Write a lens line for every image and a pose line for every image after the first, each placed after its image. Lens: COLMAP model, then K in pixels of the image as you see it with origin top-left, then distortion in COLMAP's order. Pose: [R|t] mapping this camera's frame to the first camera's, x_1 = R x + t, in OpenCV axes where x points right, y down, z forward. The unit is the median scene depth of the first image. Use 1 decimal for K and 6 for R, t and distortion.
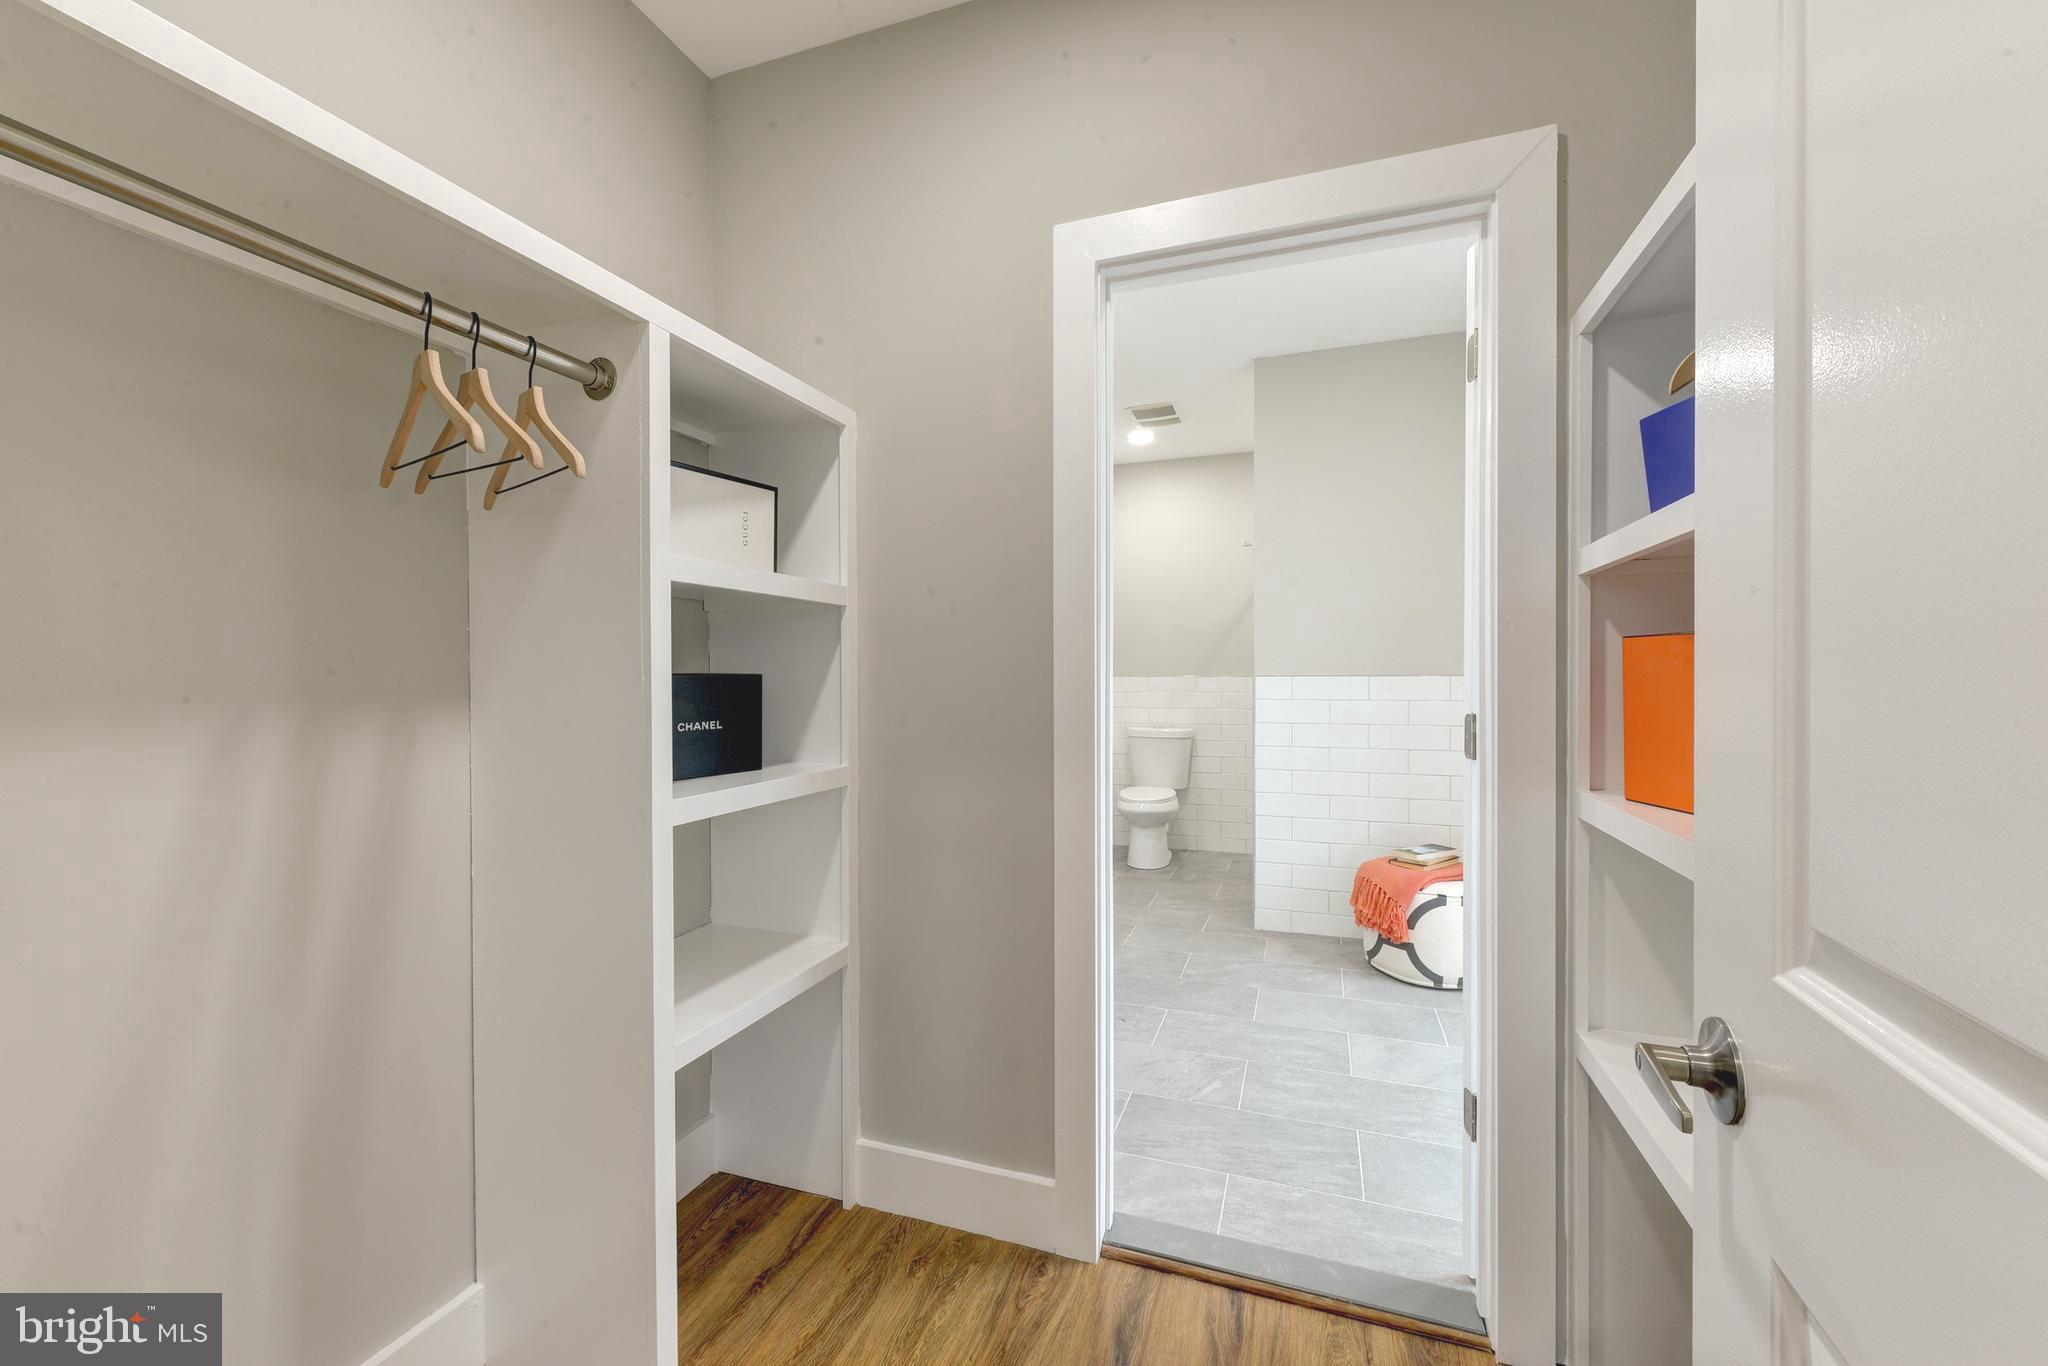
lens RADIAL K [[810.3, 0, 1031.0], [0, 810.3, 681.5], [0, 0, 1]] dist [0.027502, -0.008864]
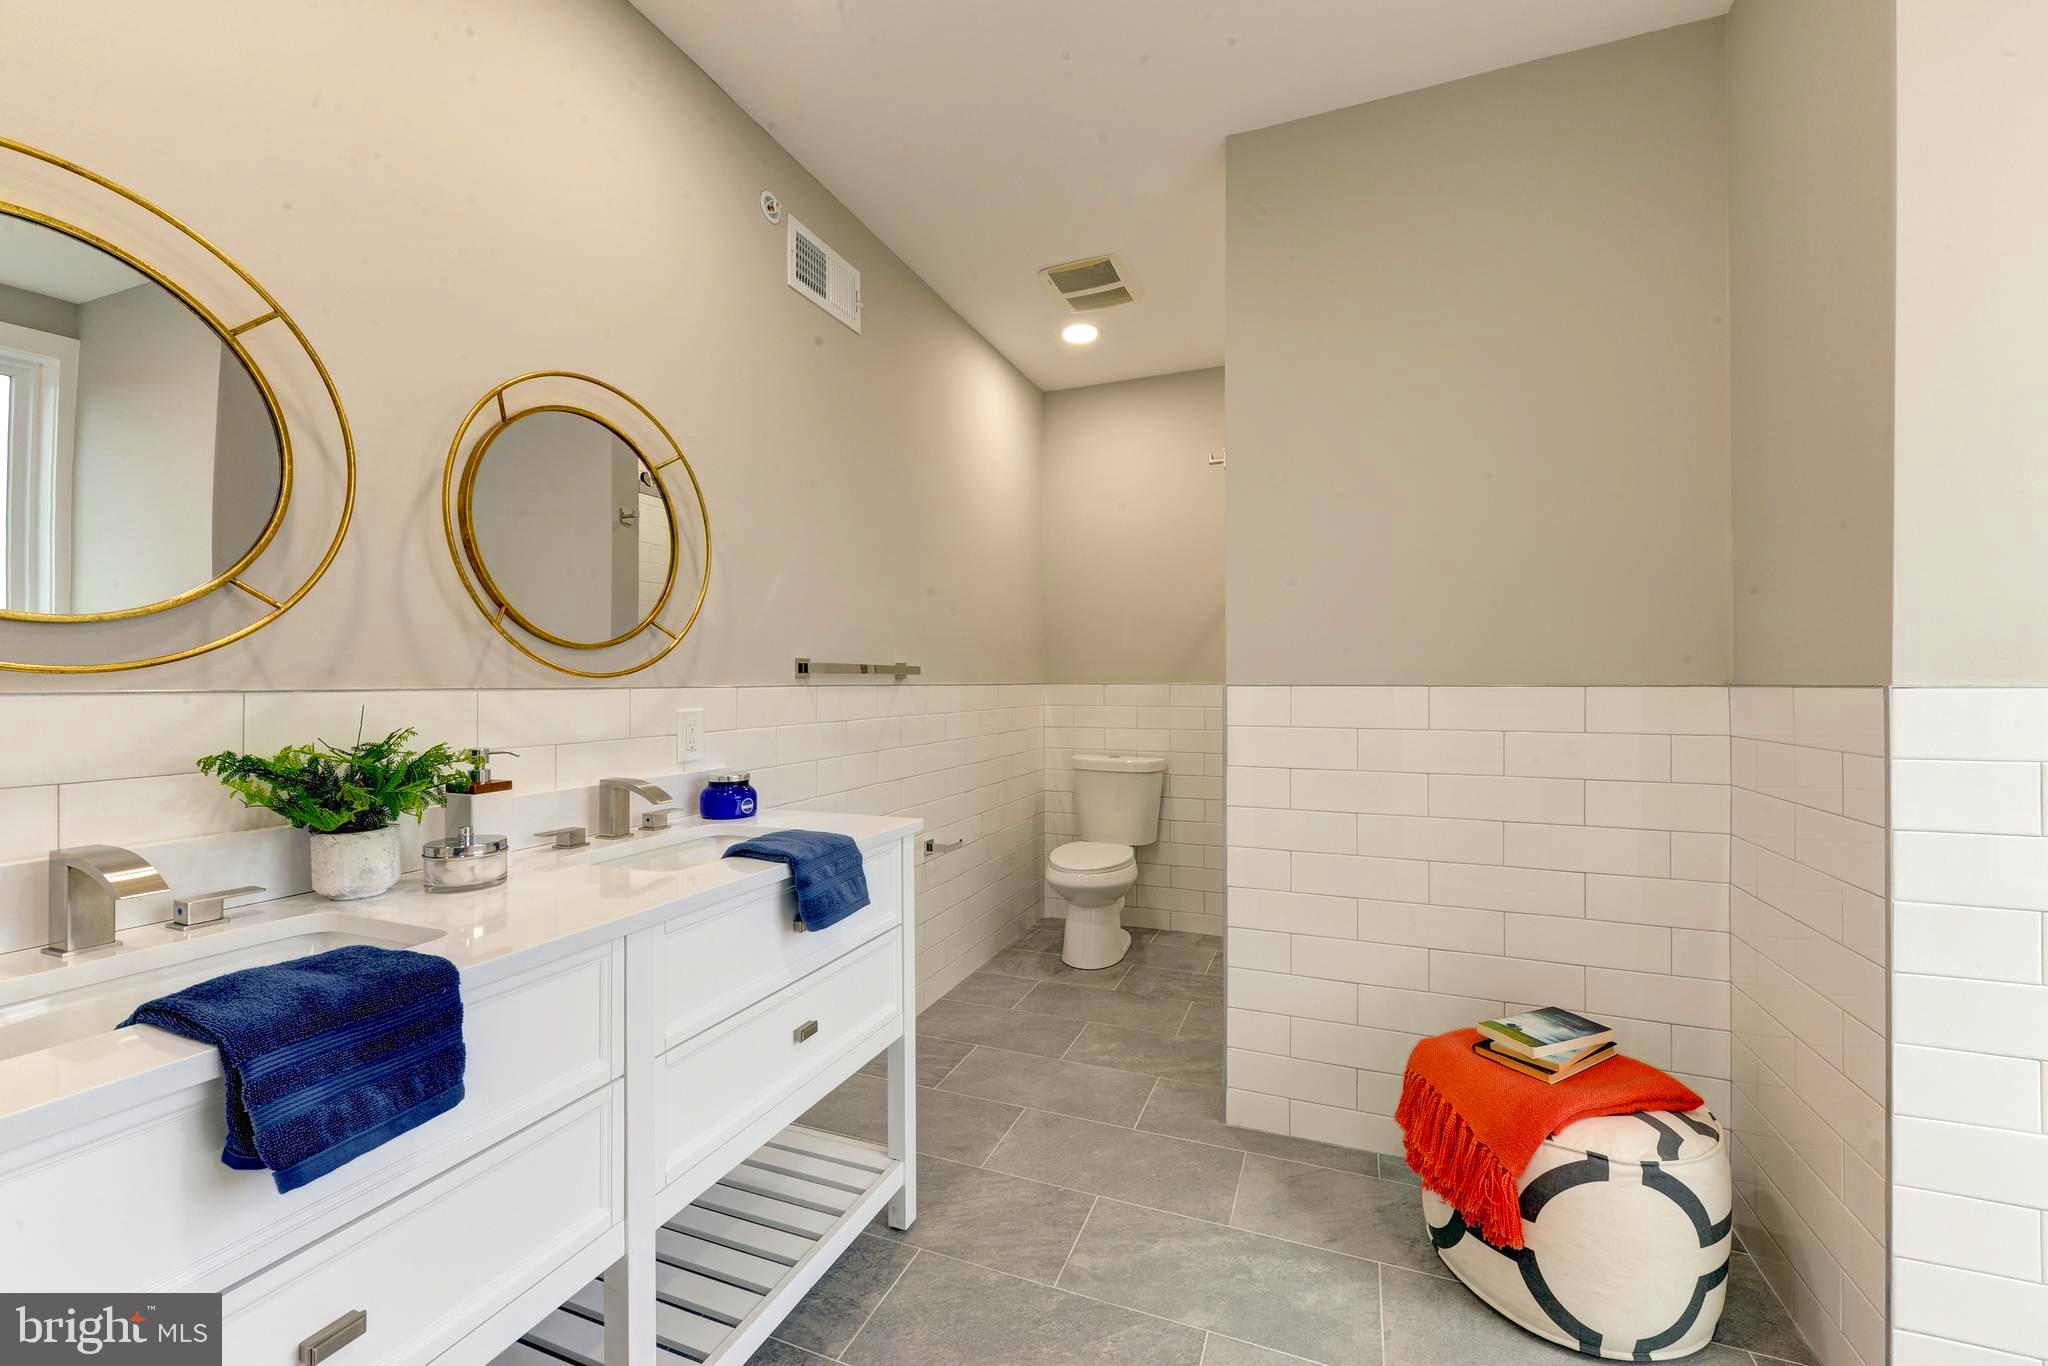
lens RADIAL K [[810.3, 0, 1031.0], [0, 810.3, 681.5], [0, 0, 1]] dist [0.027502, -0.008864]
pose [[0.999191, 0.000882, -0.040209, 0.164670], [-0.001220, 0.999964, -0.008383, -0.003828], [0.040200, 0.008425, 0.999156, 0.426838]]
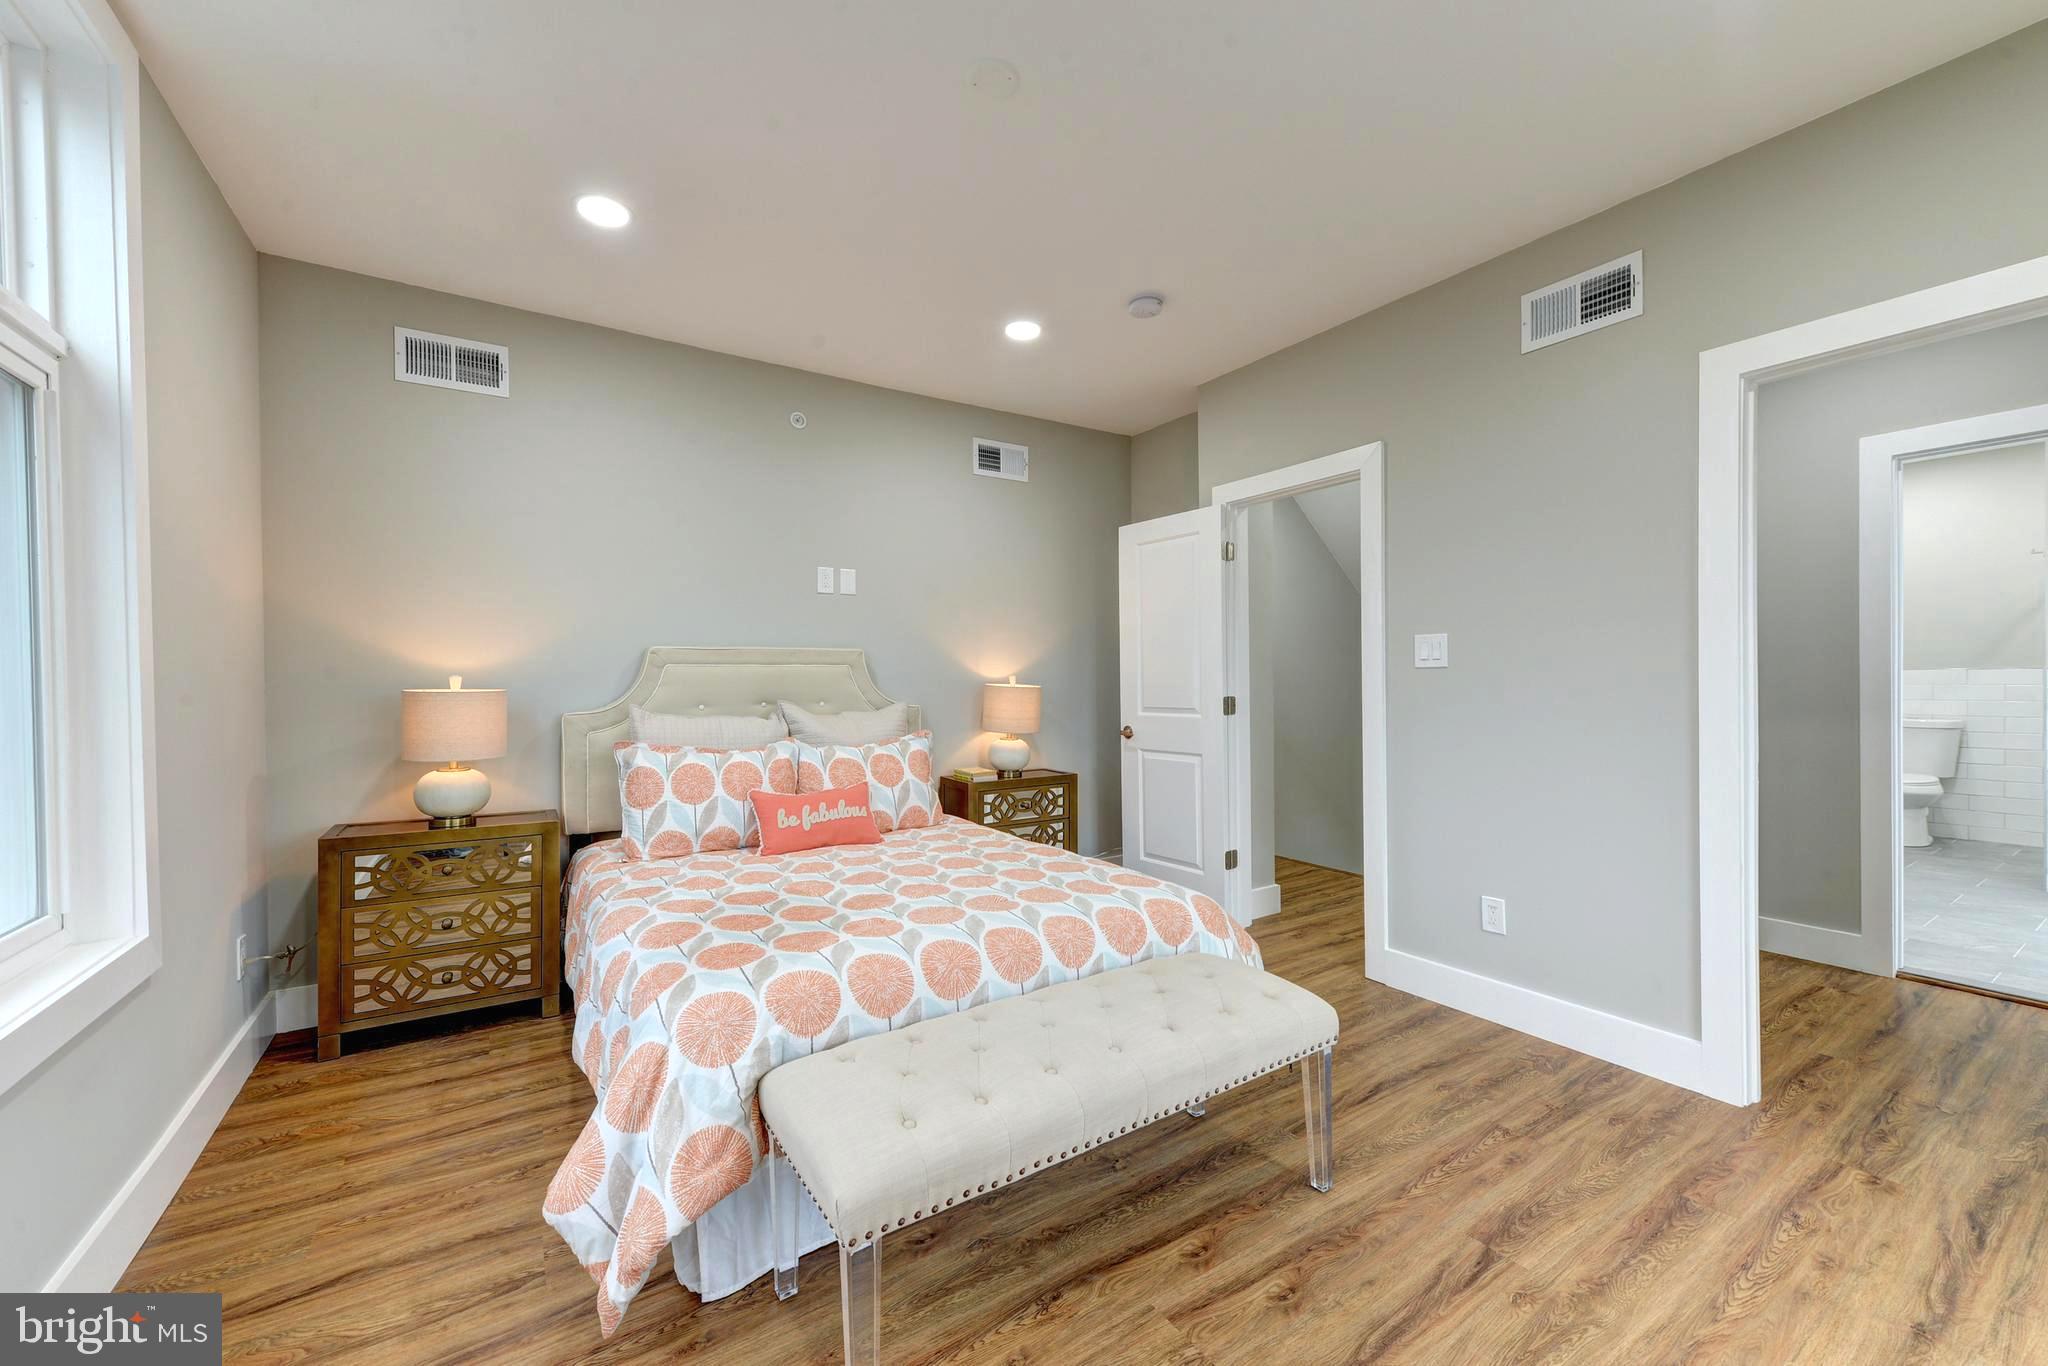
lens RADIAL K [[810.3, 0, 1031.0], [0, 810.3, 681.5], [0, 0, 1]] dist [0.027502, -0.008864]
pose [[0.800440, -0.004431, -0.599397, -0.170413], [0.005940, 0.999982, 0.000539, 0.002212], [0.599384, -0.003992, 0.800452, -0.798493]]
